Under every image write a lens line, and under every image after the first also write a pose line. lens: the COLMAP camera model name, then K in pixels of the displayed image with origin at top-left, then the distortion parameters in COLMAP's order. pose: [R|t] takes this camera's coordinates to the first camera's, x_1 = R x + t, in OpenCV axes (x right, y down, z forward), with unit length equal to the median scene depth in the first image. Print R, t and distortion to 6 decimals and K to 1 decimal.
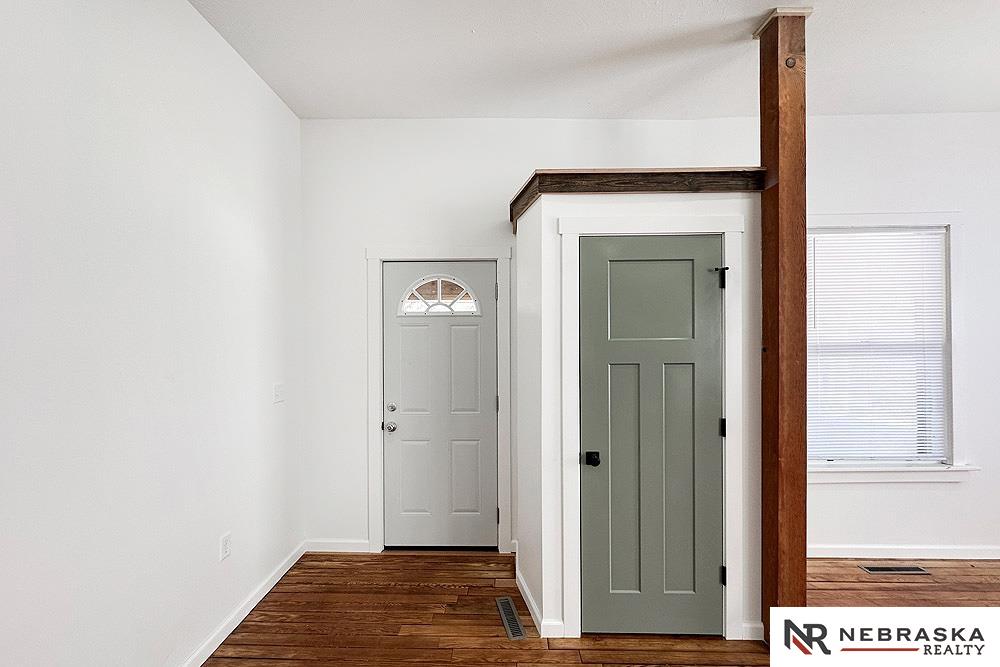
lens RADIAL K [[411.9, 0, 501.1], [0, 411.9, 342.4], [0, 0, 1]] dist [-0.002137, -0.000023]
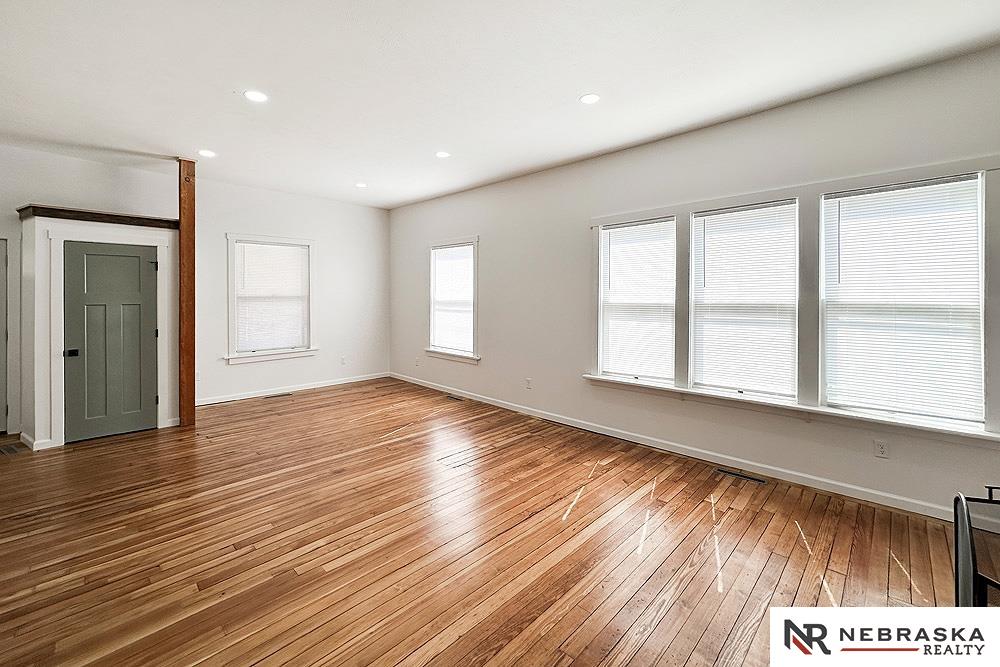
lens RADIAL K [[411.9, 0, 504.4], [0, 411.9, 297.0], [0, 0, 1]] dist [-0.002137, -0.000023]
pose [[0.688148, 0.004211, 0.725558, 0.214281], [-0.007298, 0.999973, 0.001119, -0.005382], [-0.725533, -0.006065, 0.688160, -1.870267]]
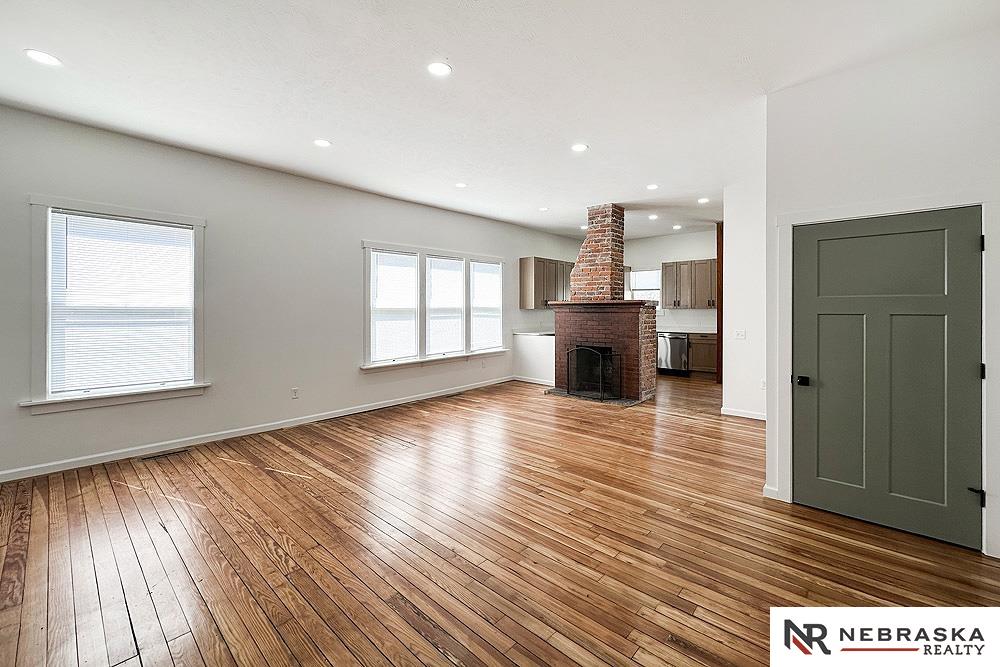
lens RADIAL K [[411.9, 0, 502.0], [0, 411.9, 312.5], [0, 0, 1]] dist [-0.002137, -0.000023]
pose [[-0.751432, 0.003567, 0.659800, -0.361903], [0.004297, 0.999991, -0.000513, 0.057831], [-0.659796, 0.002450, -0.751441, 0.751361]]
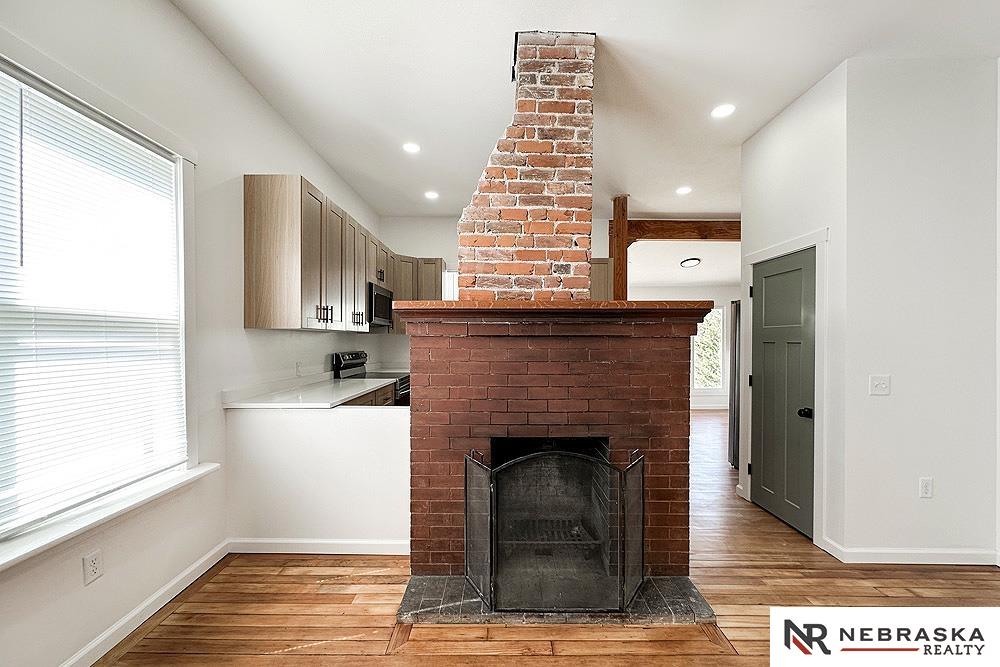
lens RADIAL K [[411.9, 0, 502.0], [0, 411.9, 335.2], [0, 0, 1]] dist [-0.002137, -0.000023]
pose [[-0.999701, 0.006676, -0.023538, 1.341603], [0.006597, 0.999972, 0.003456, 0.049308], [0.023561, 0.003299, -0.999717, -1.014903]]
